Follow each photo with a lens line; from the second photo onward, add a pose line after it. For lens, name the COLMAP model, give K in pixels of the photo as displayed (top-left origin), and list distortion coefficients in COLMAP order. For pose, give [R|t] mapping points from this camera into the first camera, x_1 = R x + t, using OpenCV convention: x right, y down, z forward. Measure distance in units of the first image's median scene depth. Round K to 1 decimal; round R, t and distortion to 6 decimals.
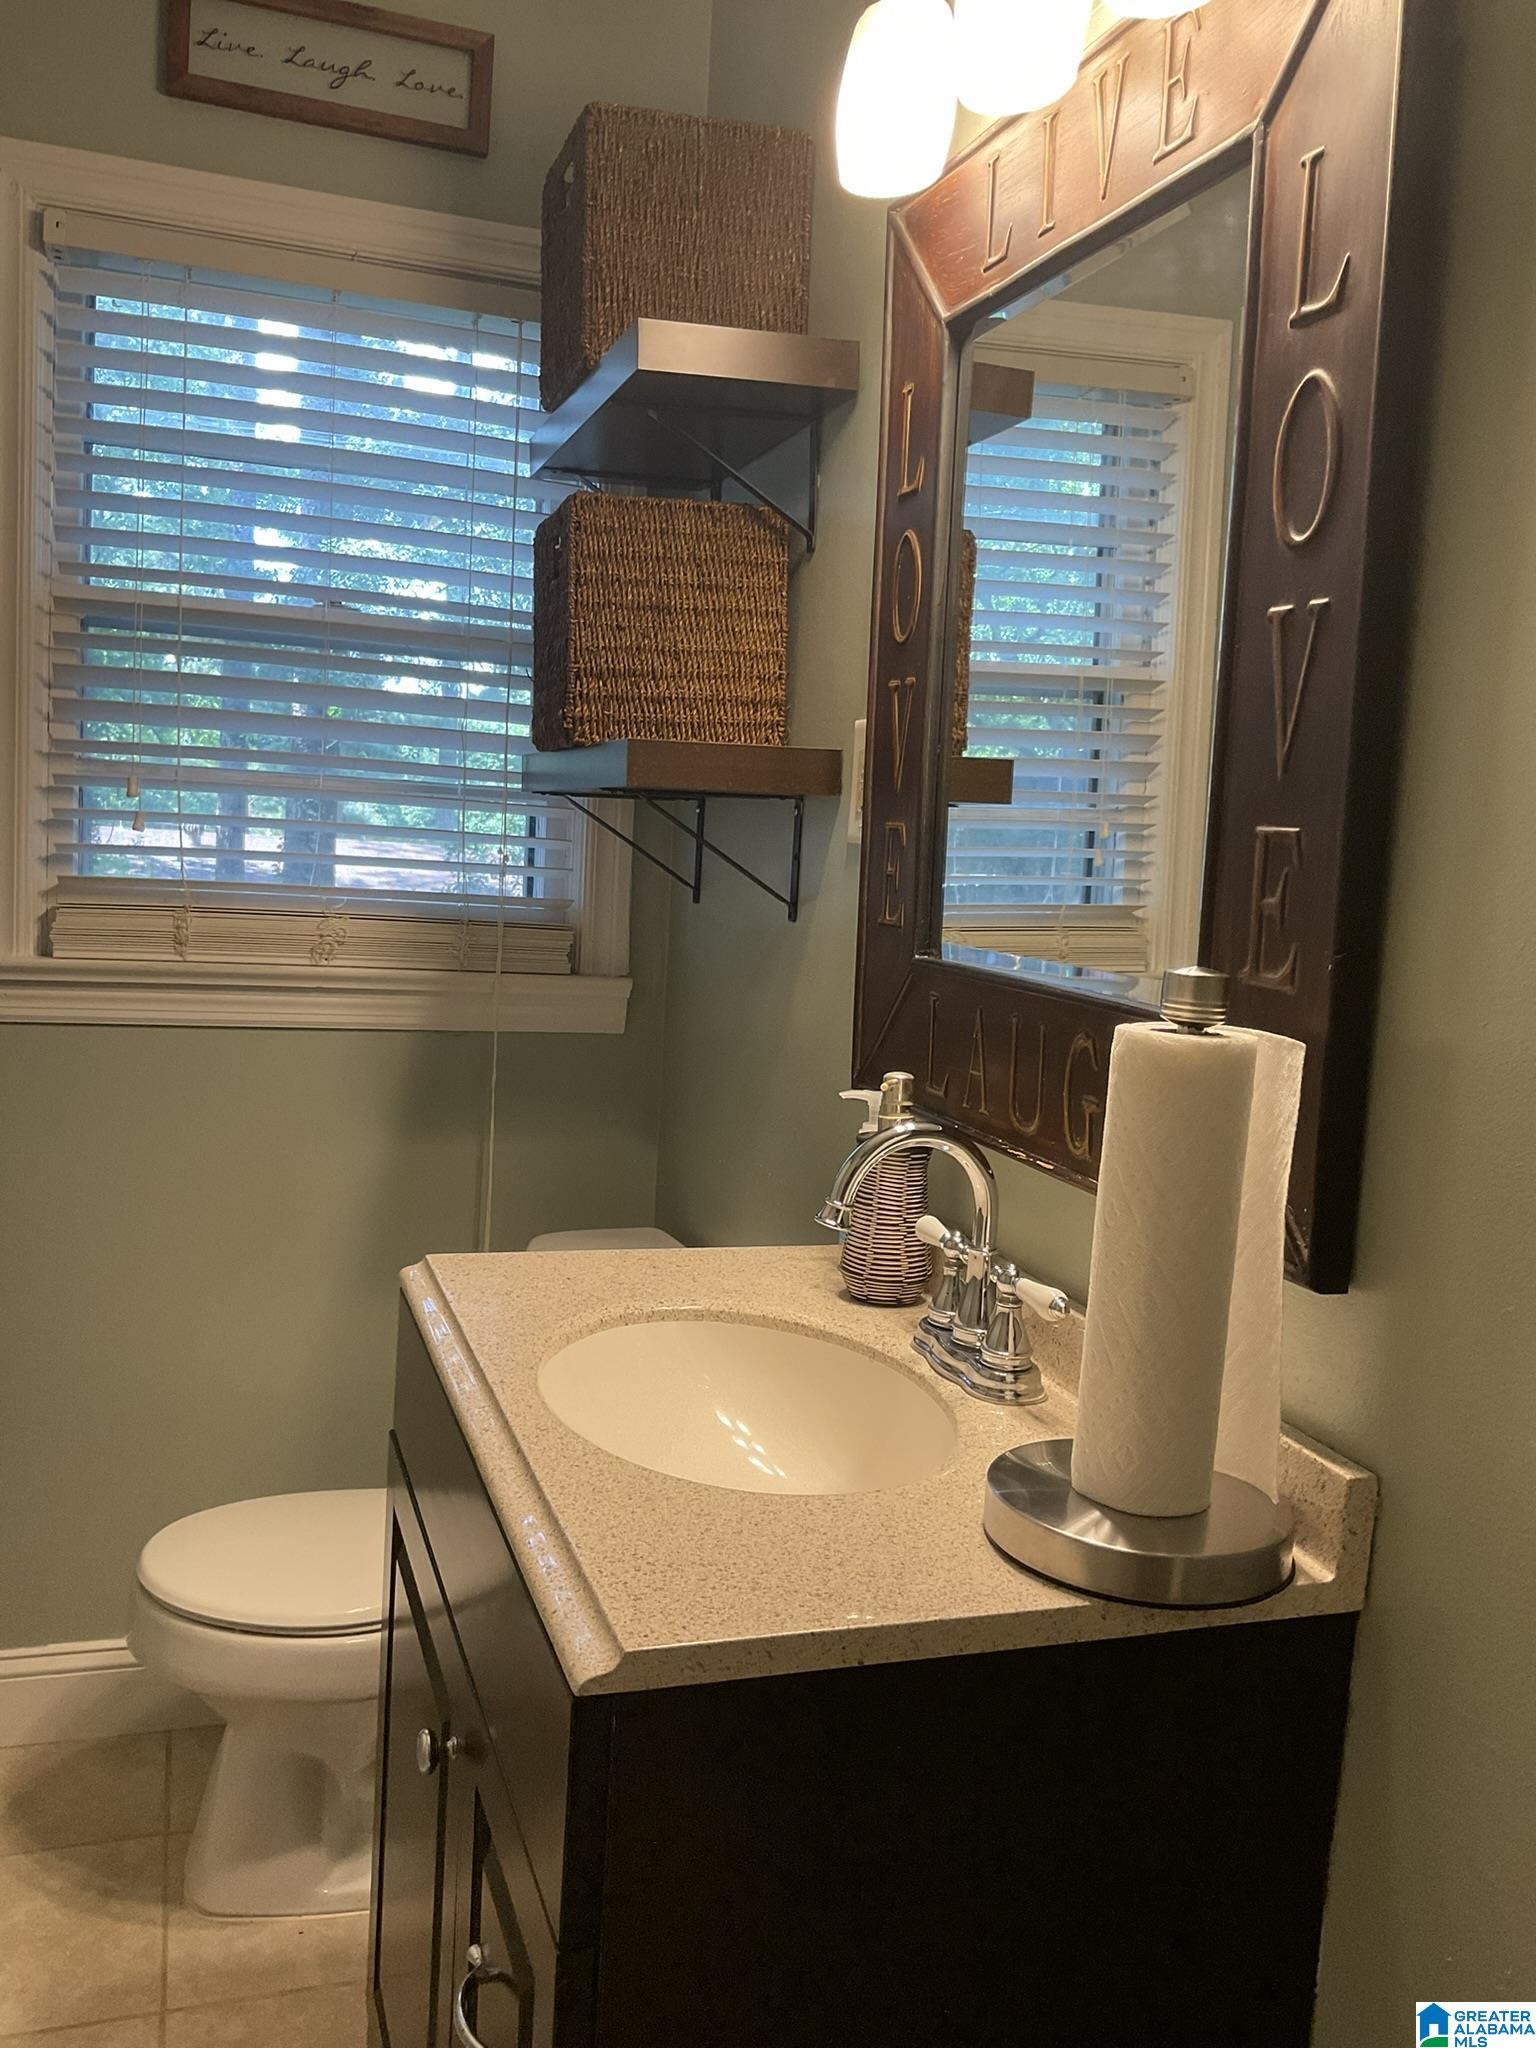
lens RADIAL K [[1664.1, 0, 768.0], [0, 1664.1, 1024.0], [0, 0, 1]] dist [0.063216, -0.100910]
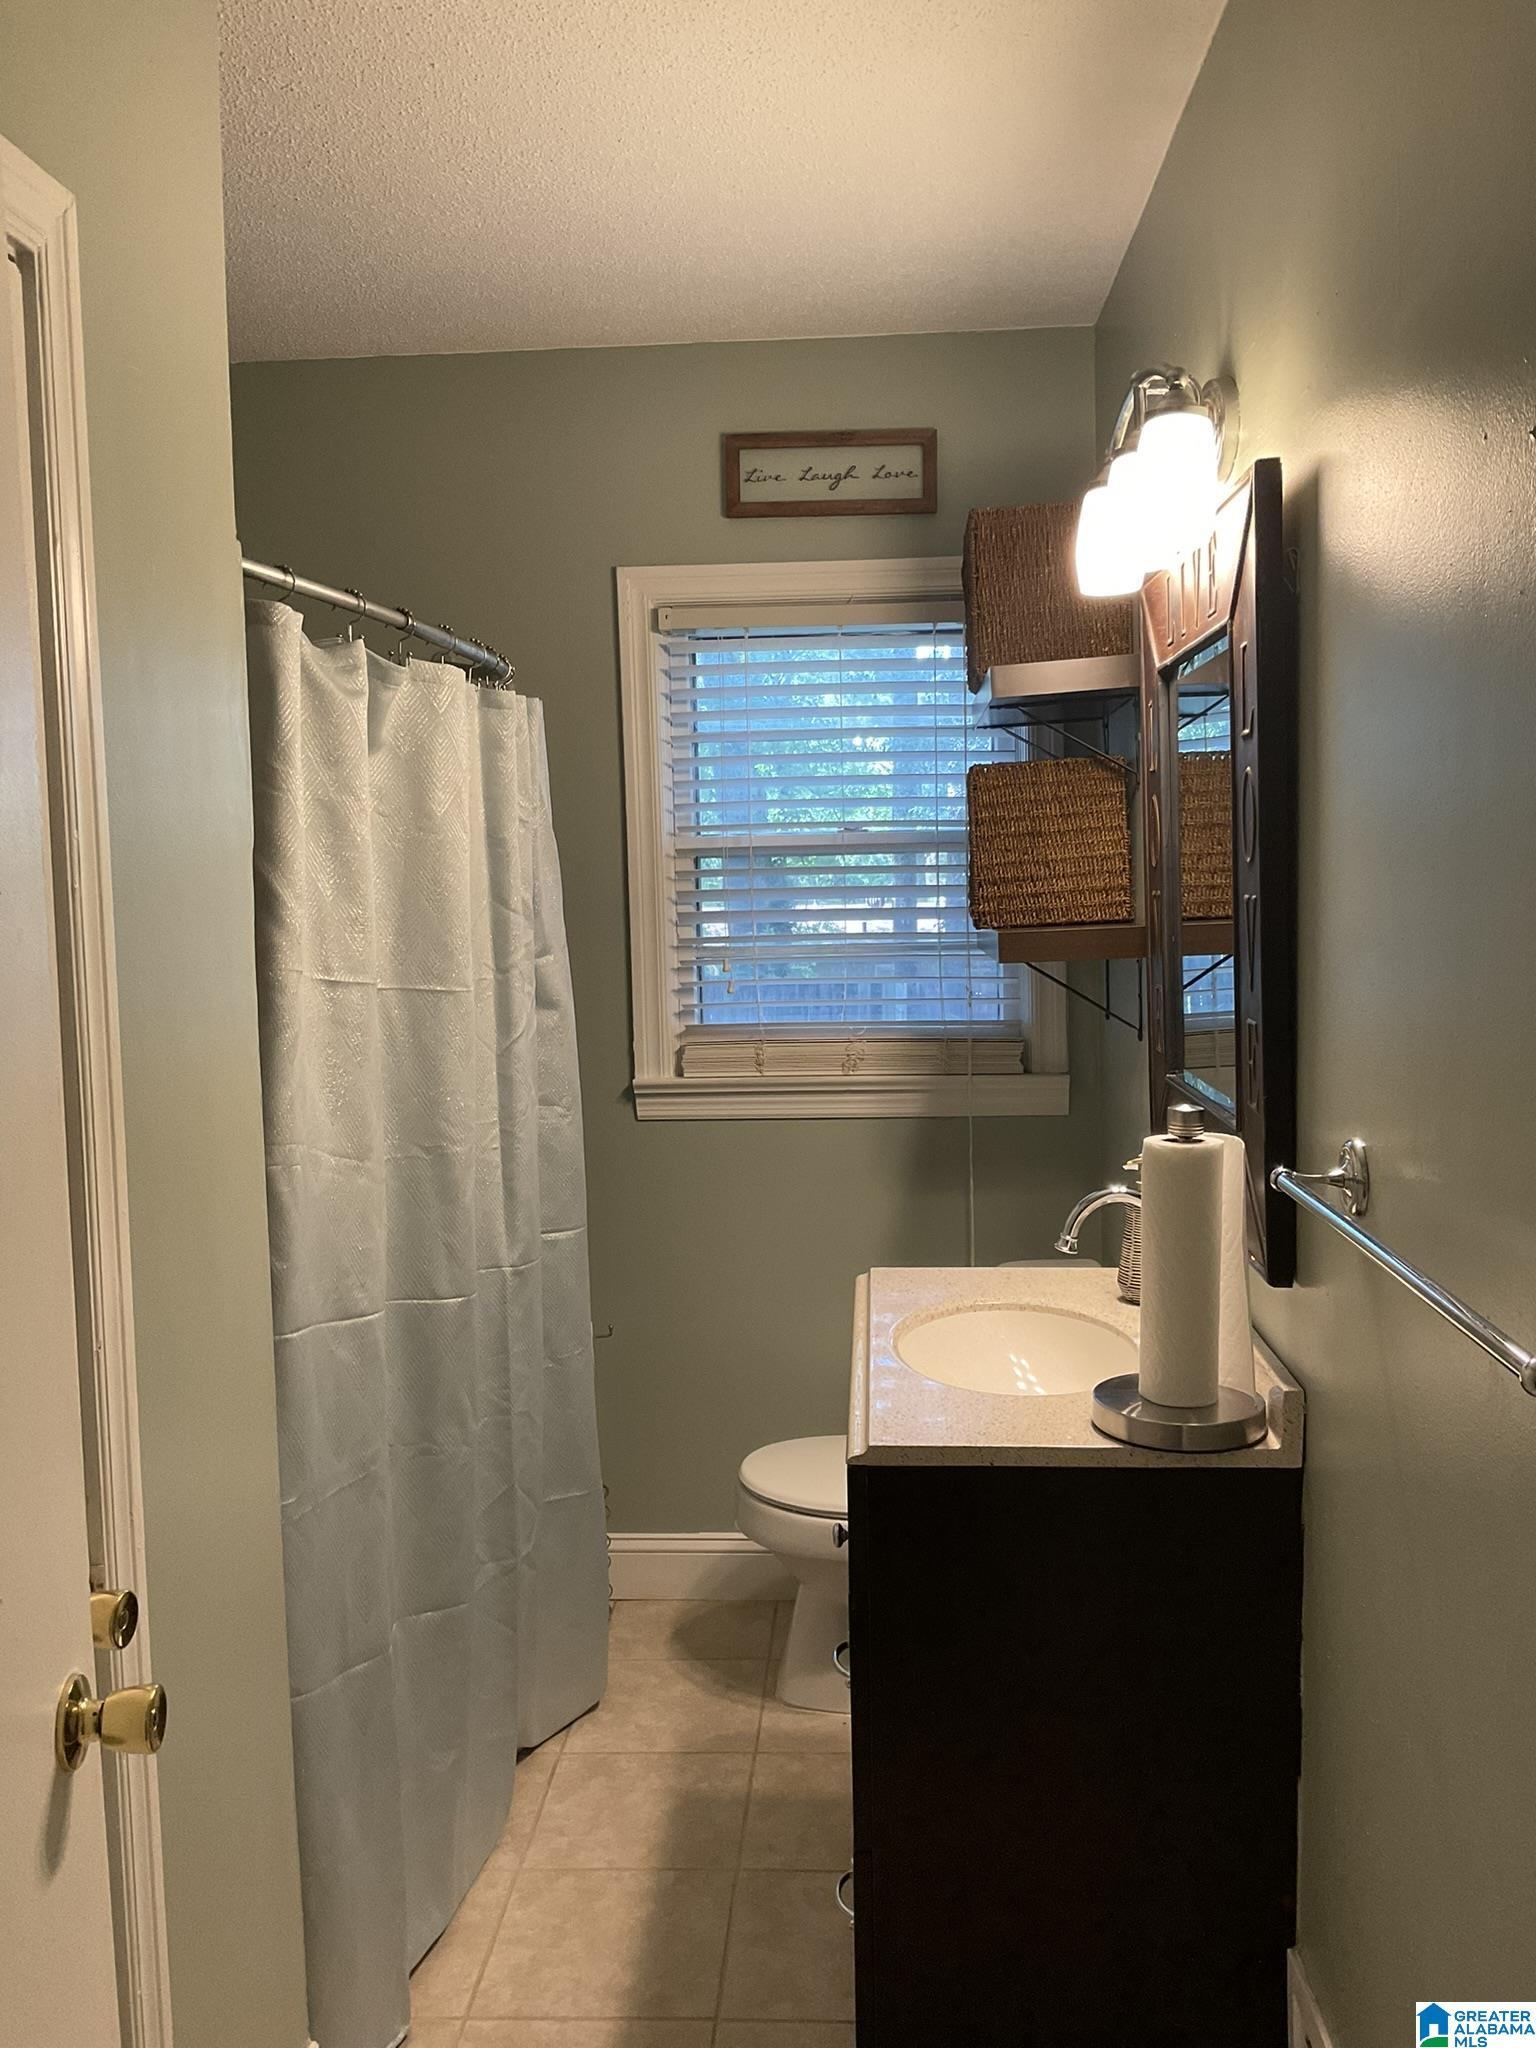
lens RADIAL K [[1682.5, 0, 768.0], [0, 1682.5, 1024.0], [0, 0, 1]] dist [0.117930, -0.258614]
pose [[0.918914, -0.046086, -0.391755, 0.281754], [0.036088, 0.998809, -0.032851, -0.038962], [0.392803, 0.016049, 0.919483, -0.437813]]
